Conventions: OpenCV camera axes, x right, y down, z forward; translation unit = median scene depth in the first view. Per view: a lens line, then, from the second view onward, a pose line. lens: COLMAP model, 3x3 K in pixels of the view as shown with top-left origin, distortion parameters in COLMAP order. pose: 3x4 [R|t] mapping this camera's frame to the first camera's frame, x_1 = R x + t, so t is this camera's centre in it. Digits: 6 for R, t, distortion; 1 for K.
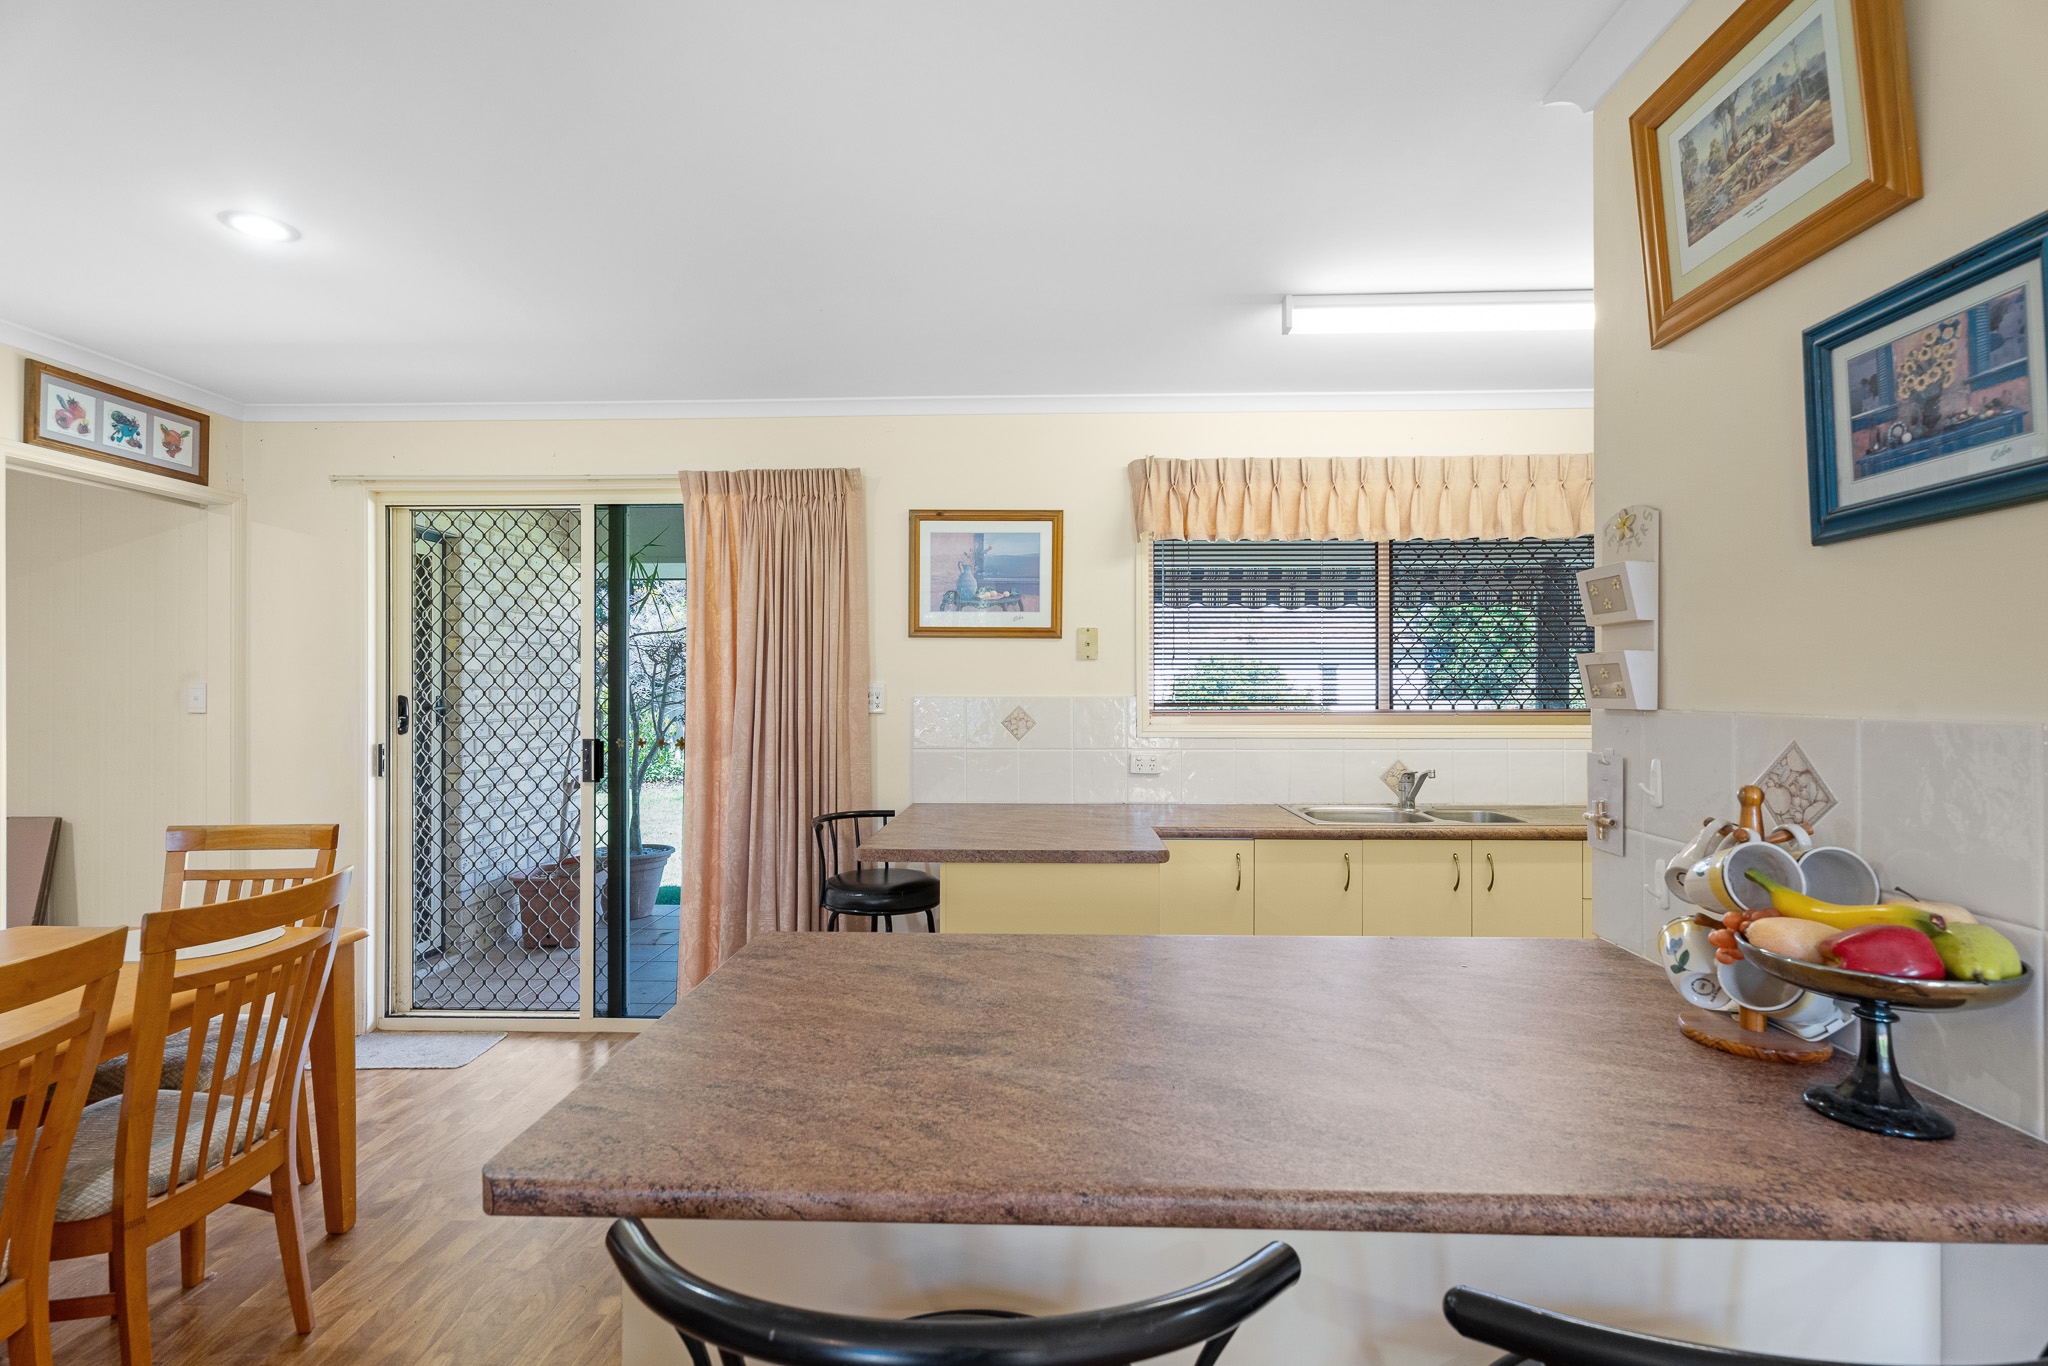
lens RADIAL K [[928.3, 0, 1020.6], [0, 928.3, 682.4], [0, 0, 1]] dist [0.001413, 0.000029]
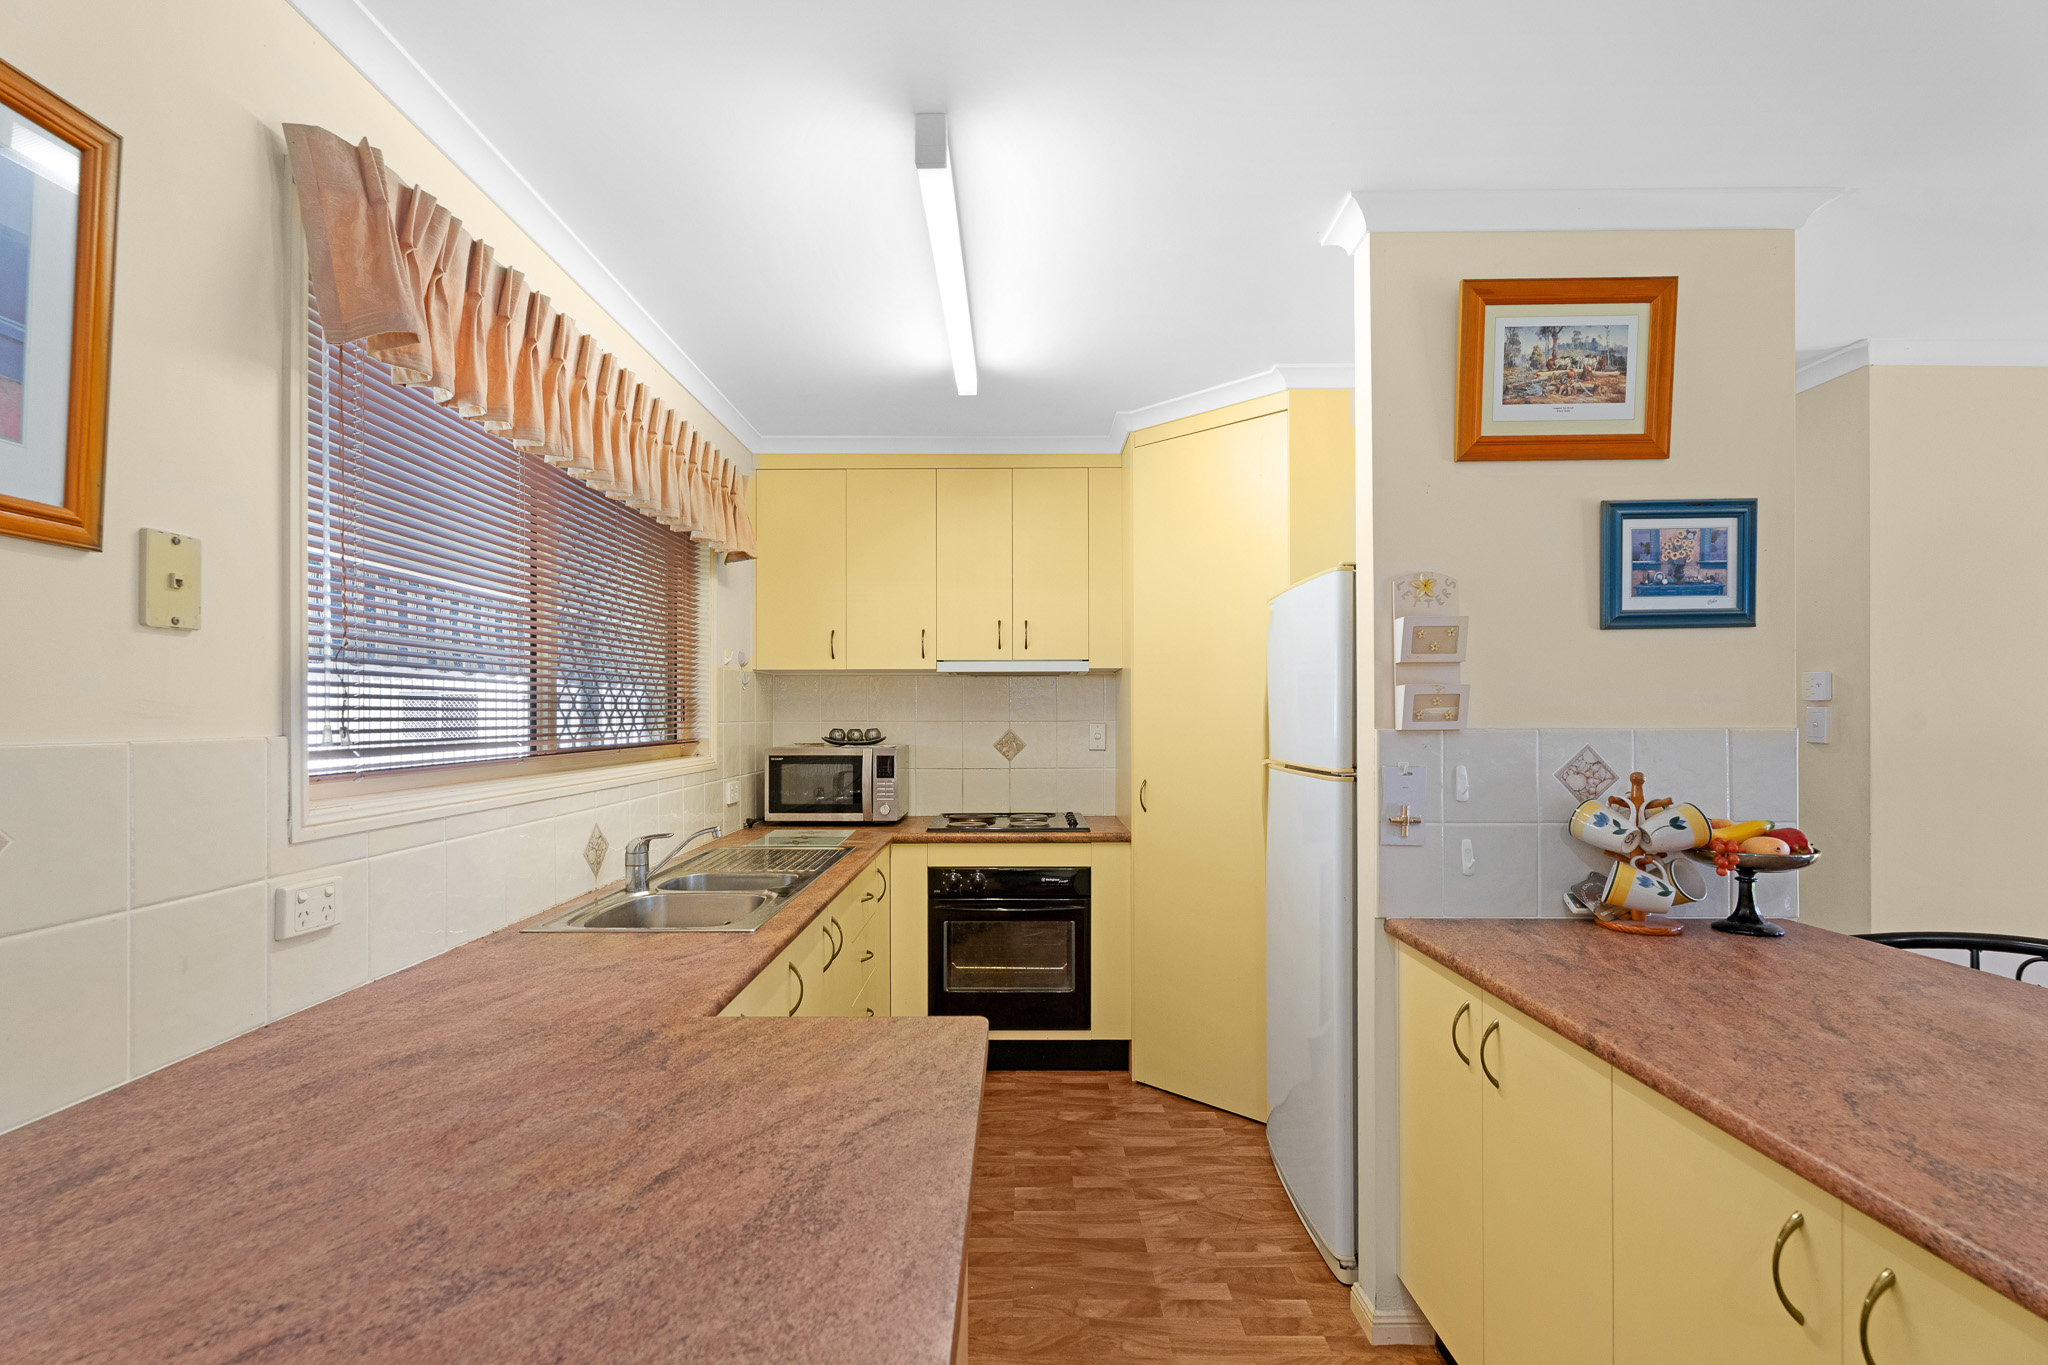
lens RADIAL K [[928.3, 0, 1008.1], [0, 928.3, 714.6], [0, 0, 1]] dist [0.001413, 0.000029]
pose [[-0.026226, 0.002567, 0.999653, -0.832633], [-0.003952, 0.999989, -0.002671, 0.018341], [-0.999648, -0.004021, -0.026216, 2.175460]]
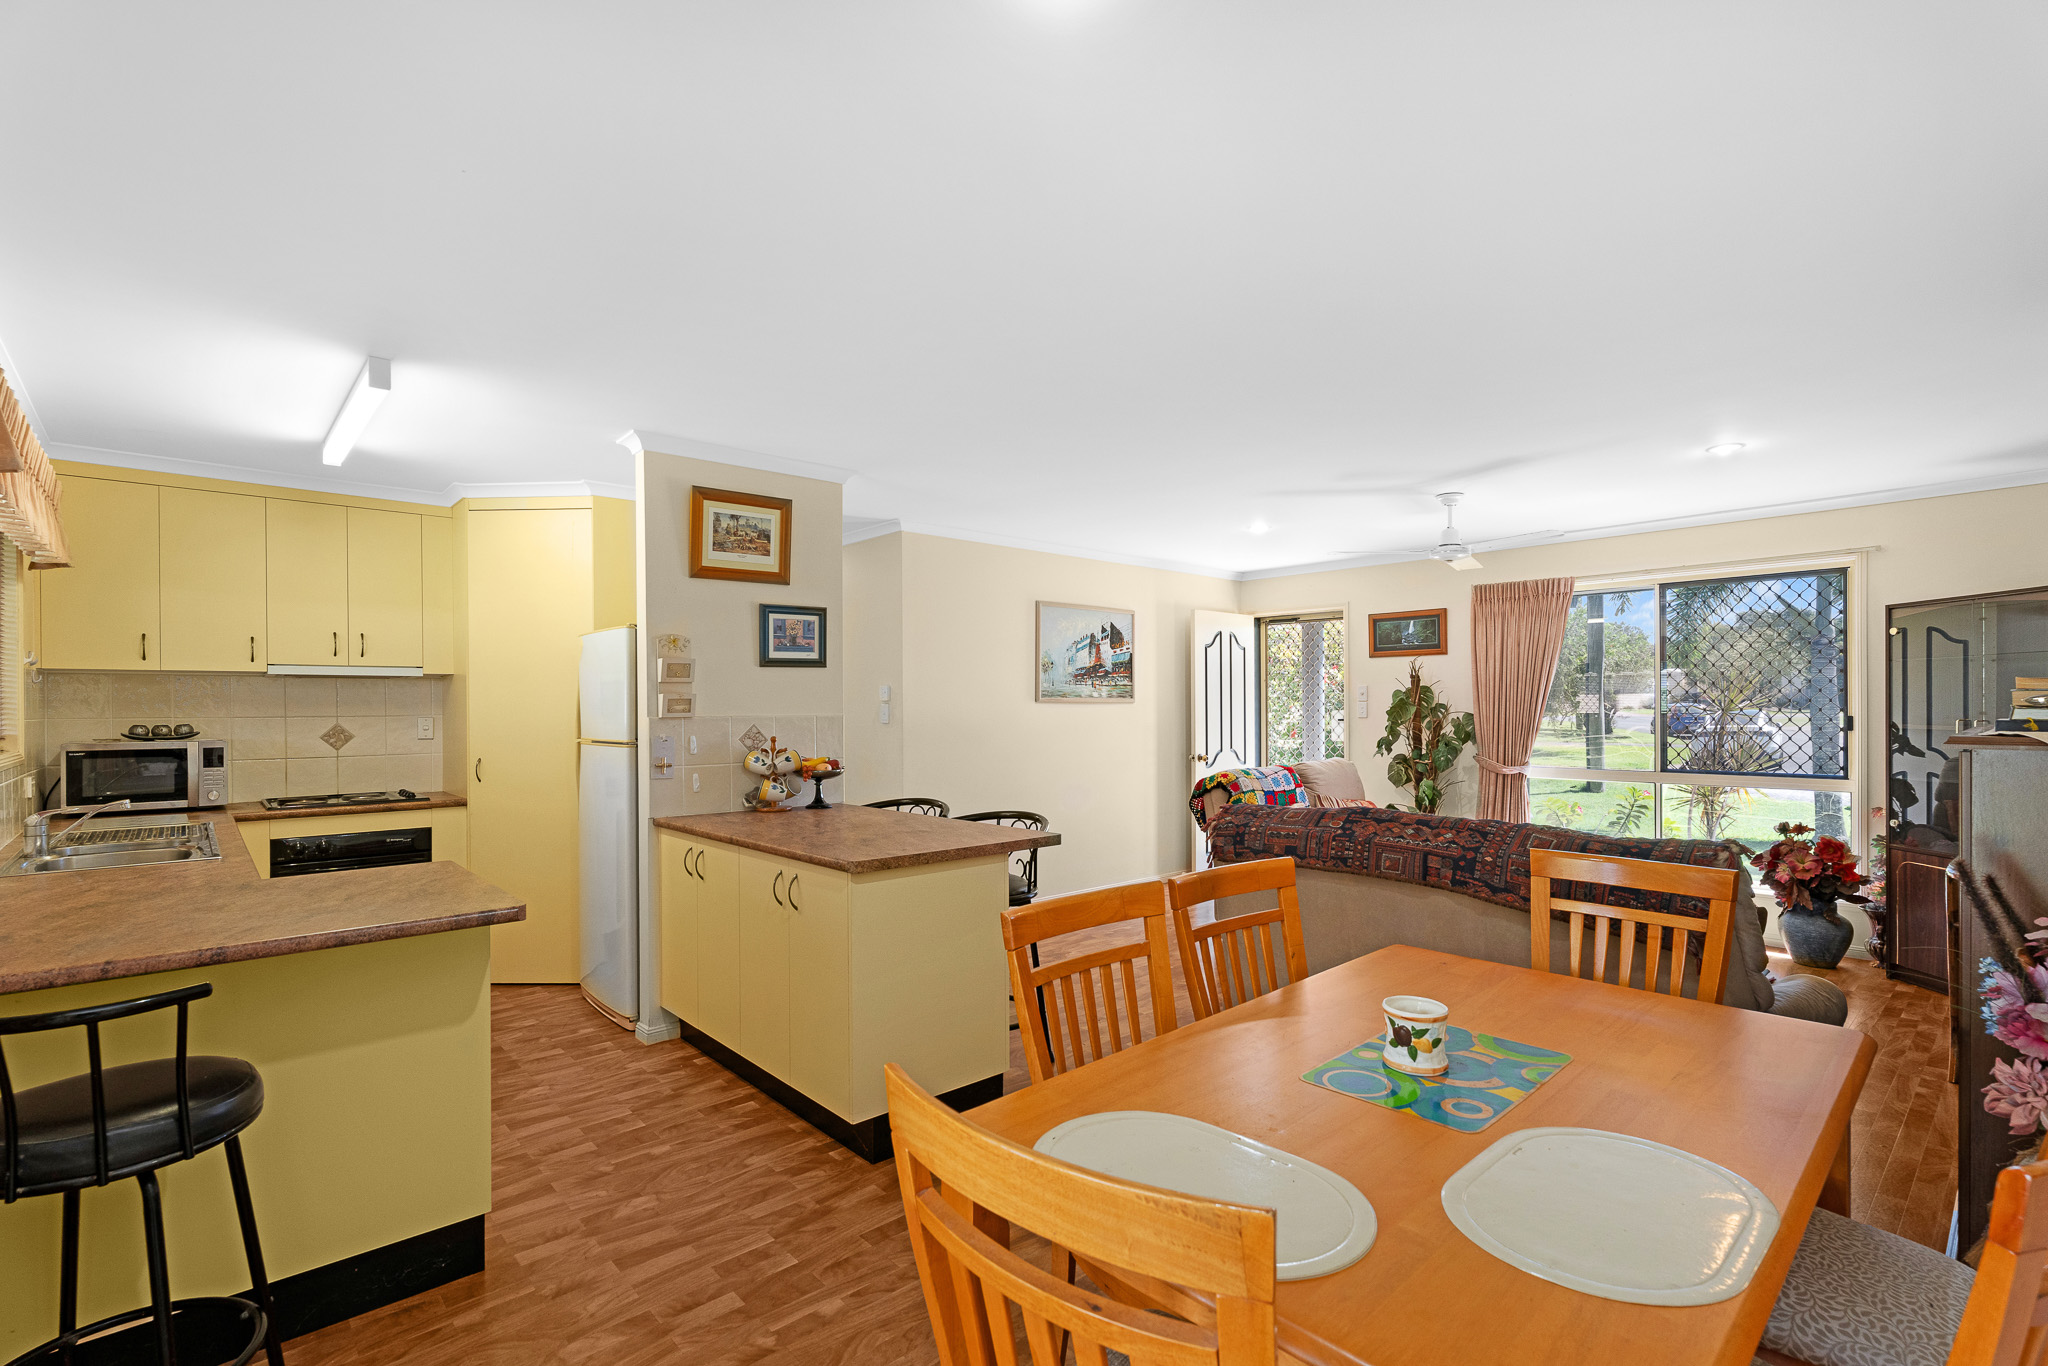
lens RADIAL K [[928.3, 0, 1024.2], [0, 928.3, 704.1], [0, 0, 1]] dist [0.001413, 0.000029]
pose [[-0.700631, 0.006616, 0.713493, -2.333149], [0.003368, 0.999977, -0.005965, 0.015453], [-0.713516, -0.001777, -0.700637, 2.770129]]
